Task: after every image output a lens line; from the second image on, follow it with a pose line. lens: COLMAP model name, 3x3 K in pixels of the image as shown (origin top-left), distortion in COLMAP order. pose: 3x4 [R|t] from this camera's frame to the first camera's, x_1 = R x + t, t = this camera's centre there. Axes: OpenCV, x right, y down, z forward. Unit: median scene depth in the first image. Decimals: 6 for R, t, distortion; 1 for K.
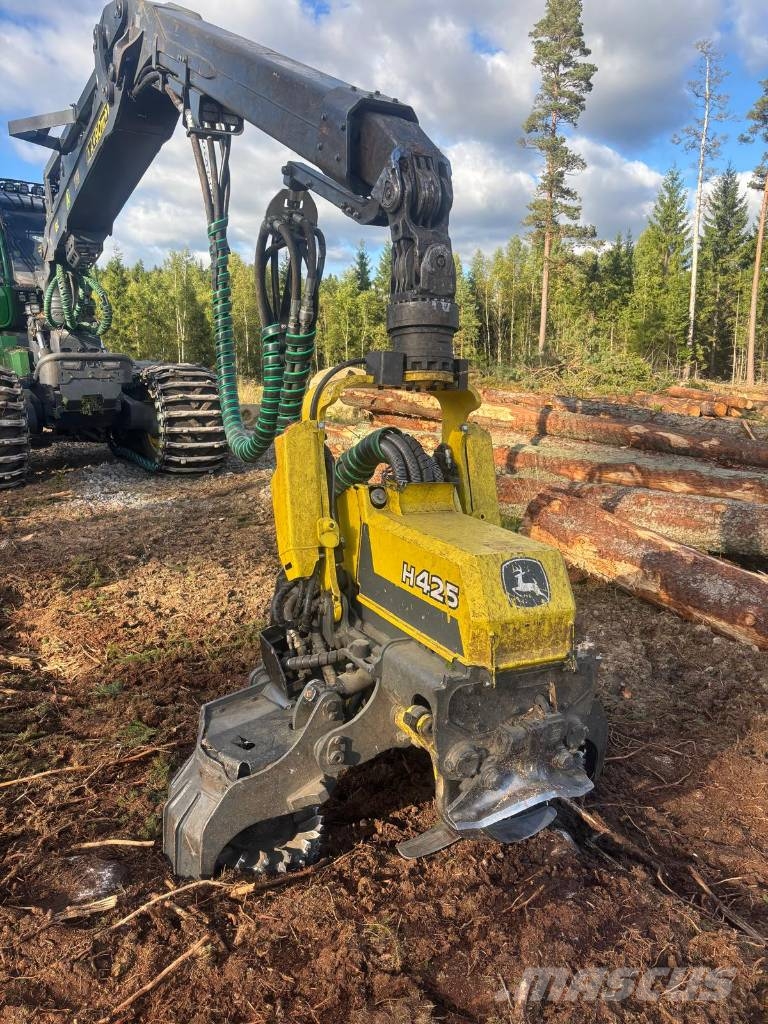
lens RADIAL K [[783.6, 0, 382.7], [0, 783.6, 510.6], [0, 0, 1]] dist [0.064855, -0.089636]
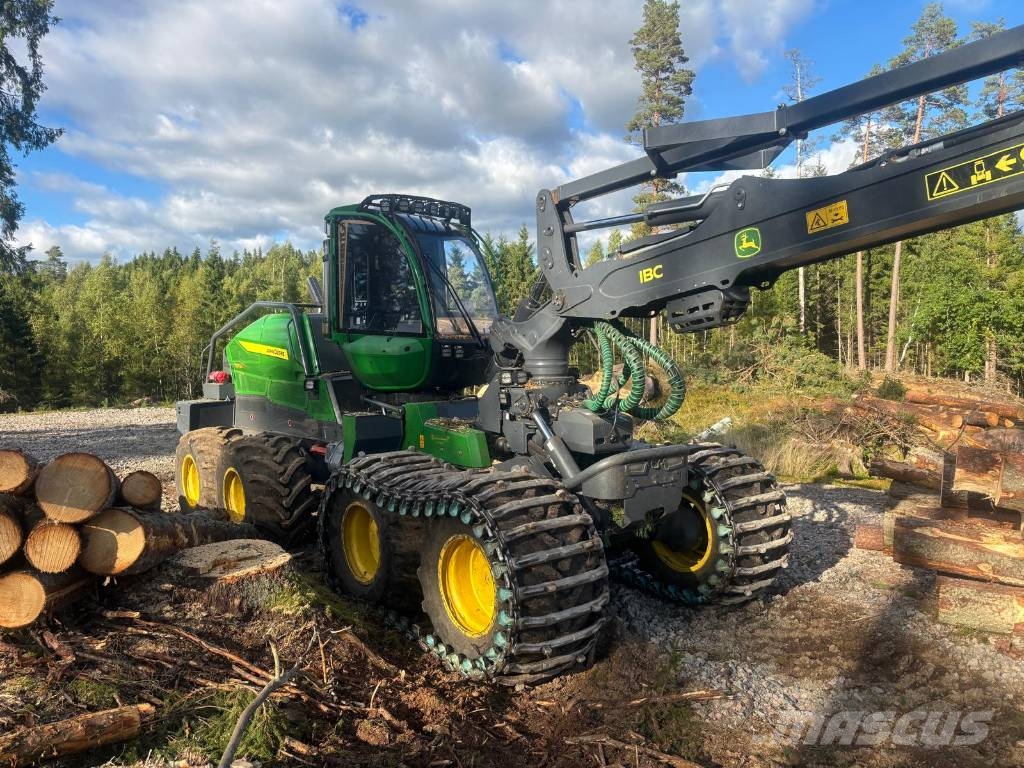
lens RADIAL K [[788.3, 0, 515.8], [0, 788.3, 369.8], [0, 0, 1]] dist [0.069455, -0.105898]
pose [[0.993681, -0.021025, 0.110254, -0.526375], [0.037268, 0.988373, -0.147412, -0.159779], [-0.105873, 0.150589, 0.982911, 0.314184]]
